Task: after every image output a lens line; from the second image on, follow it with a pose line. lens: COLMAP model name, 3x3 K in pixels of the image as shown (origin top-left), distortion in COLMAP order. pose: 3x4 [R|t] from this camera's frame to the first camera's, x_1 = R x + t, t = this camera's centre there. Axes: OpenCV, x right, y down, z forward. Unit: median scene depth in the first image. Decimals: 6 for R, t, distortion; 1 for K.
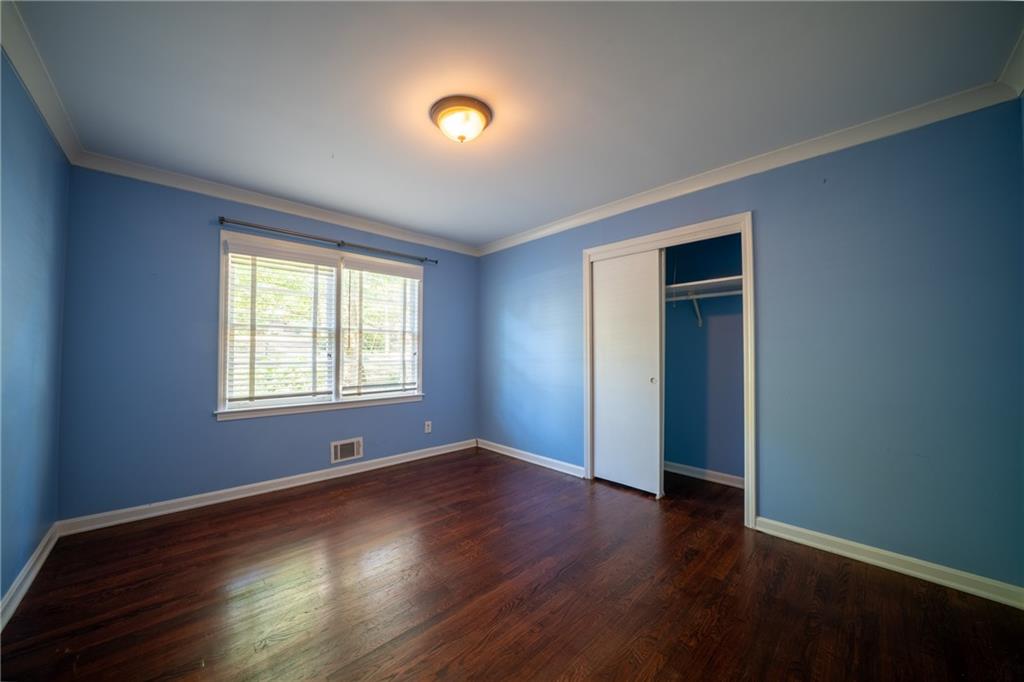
lens RADIAL K [[351.4, 0, 499.5], [0, 351.4, 343.7], [0, 0, 1]] dist [-0.017200, 0.000137]
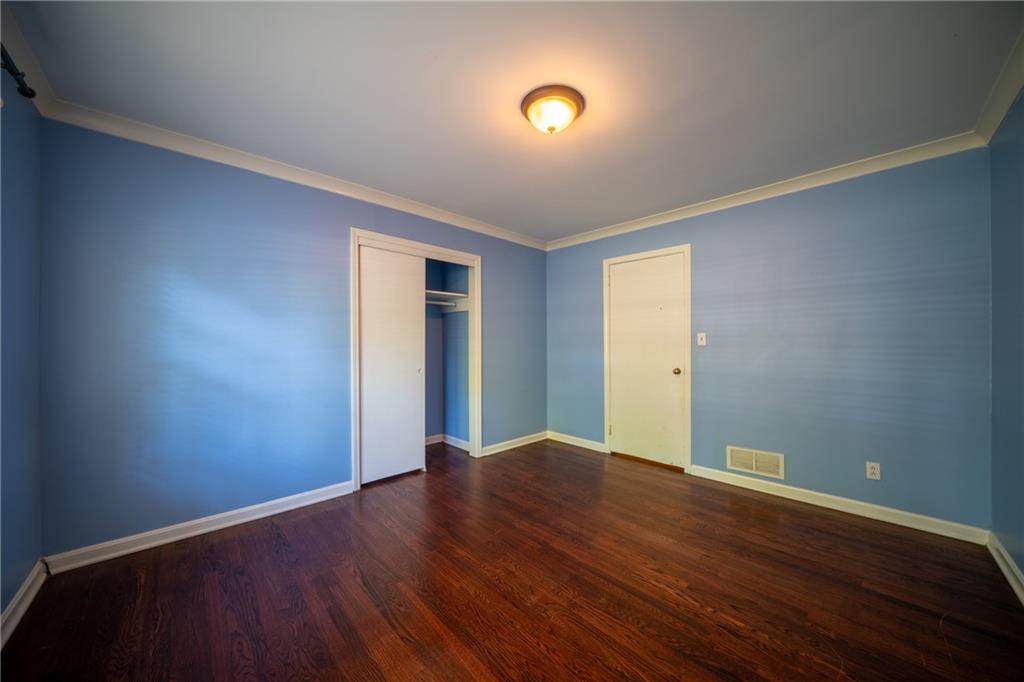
lens RADIAL K [[348.5, 0, 495.8], [0, 348.5, 344.6], [0, 0, 1]] dist [-0.026111, 0.000006]
pose [[0.020561, 0.002864, 0.999785, -0.697779], [-0.014204, 0.999896, -0.002572, 0.019456], [-0.999688, -0.014148, 0.020599, 0.733203]]
